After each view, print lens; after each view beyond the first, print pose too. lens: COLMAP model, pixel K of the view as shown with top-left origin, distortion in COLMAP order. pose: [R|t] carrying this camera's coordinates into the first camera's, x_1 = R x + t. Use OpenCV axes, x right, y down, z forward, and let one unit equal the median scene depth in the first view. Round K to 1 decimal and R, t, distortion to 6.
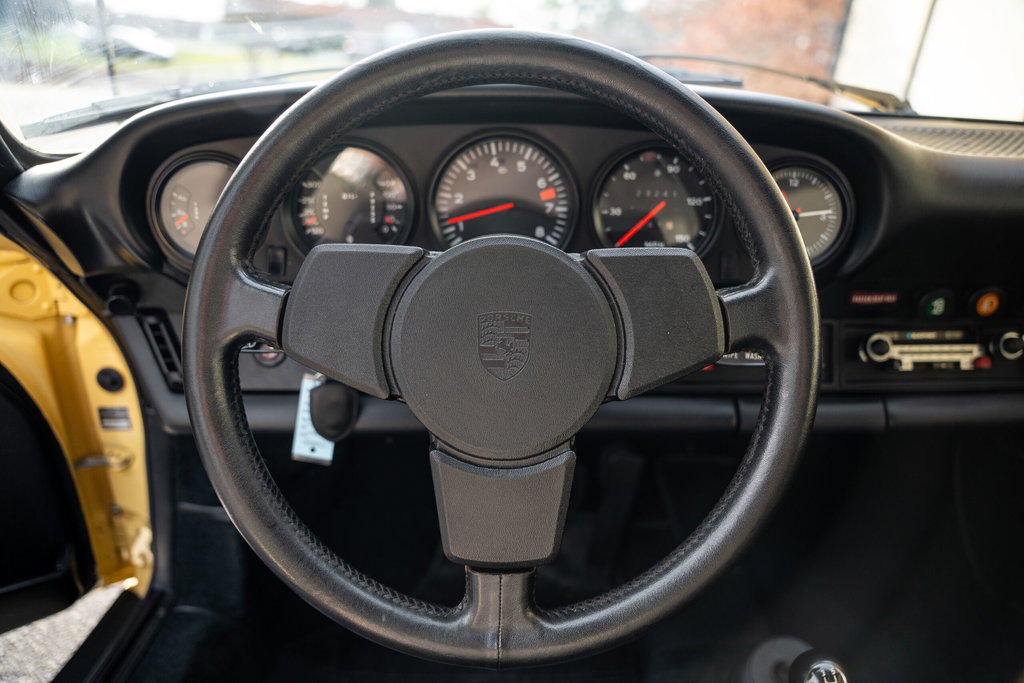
lens RADIAL K [[711.0, 0, 507.4], [0, 711.0, 342.5], [0, 0, 1]] dist [-0.141560, 0.073663]
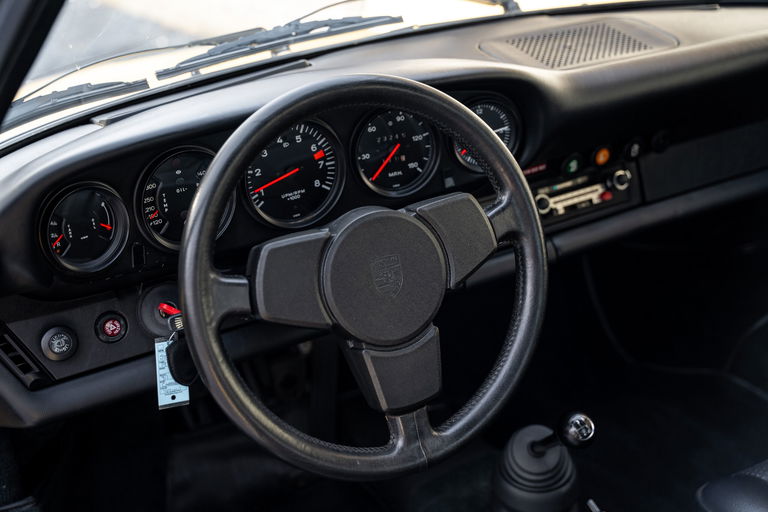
lens RADIAL K [[995.3, 0, 380.4], [0, 995.3, 262.4], [0, 0, 1]] dist [0.087981, 0.000000]
pose [[0.872232, -0.254198, 0.417845, -0.667812], [0.222546, 0.967037, 0.123746, -0.216439], [-0.435527, -0.014946, 0.900051, -0.735803]]
